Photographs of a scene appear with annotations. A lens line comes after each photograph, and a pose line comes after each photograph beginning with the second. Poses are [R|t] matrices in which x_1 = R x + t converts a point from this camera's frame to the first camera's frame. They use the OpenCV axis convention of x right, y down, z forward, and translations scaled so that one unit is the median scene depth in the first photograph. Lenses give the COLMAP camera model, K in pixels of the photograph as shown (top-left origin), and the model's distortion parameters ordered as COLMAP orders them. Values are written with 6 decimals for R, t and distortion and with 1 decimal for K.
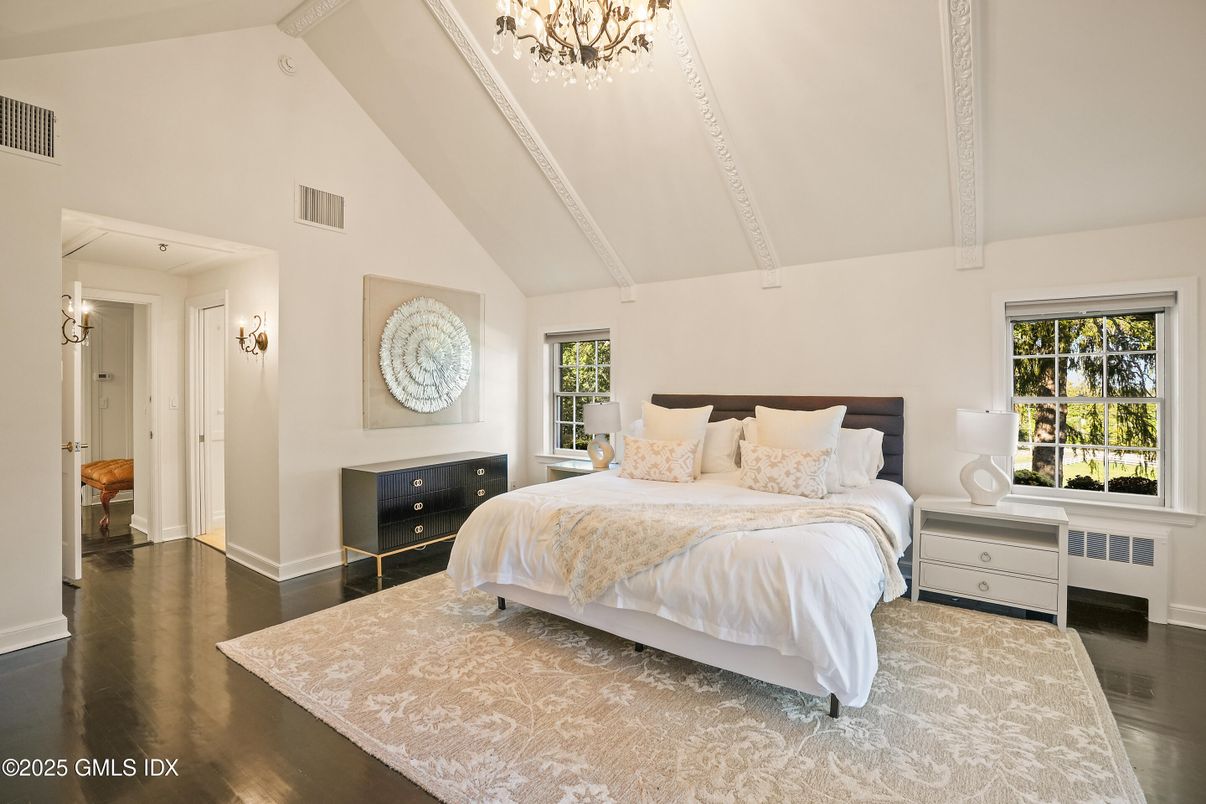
lens RADIAL K [[562.5, 0, 598.9], [0, 562.5, 386.7], [0, 0, 1]] dist [-0.076212, 0.032923]
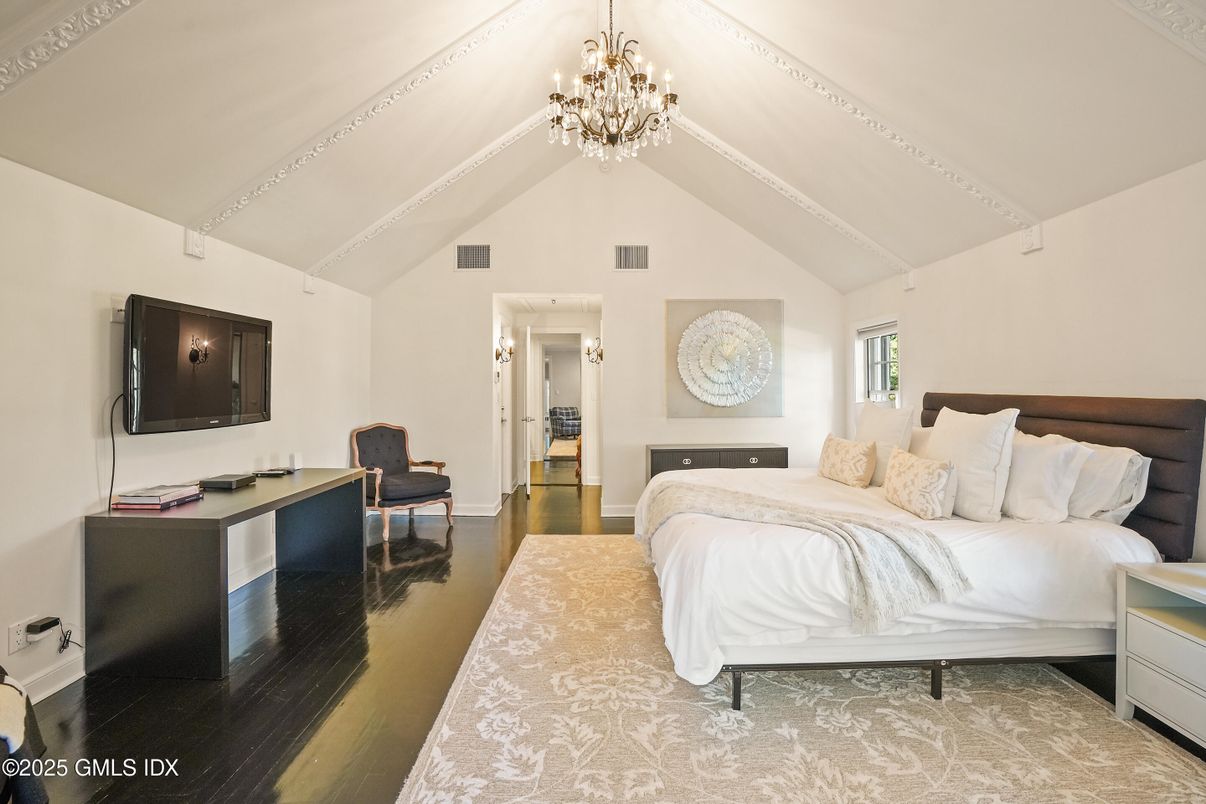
lens RADIAL K [[572.2, 0, 601.9], [0, 572.2, 370.9], [0, 0, 1]] dist [-0.025573, 0.000585]
pose [[0.577685, -0.021857, -0.815967, 0.688062], [0.000204, 0.999645, -0.026633, 0.003480], [0.816260, 0.015219, 0.577484, 0.106153]]
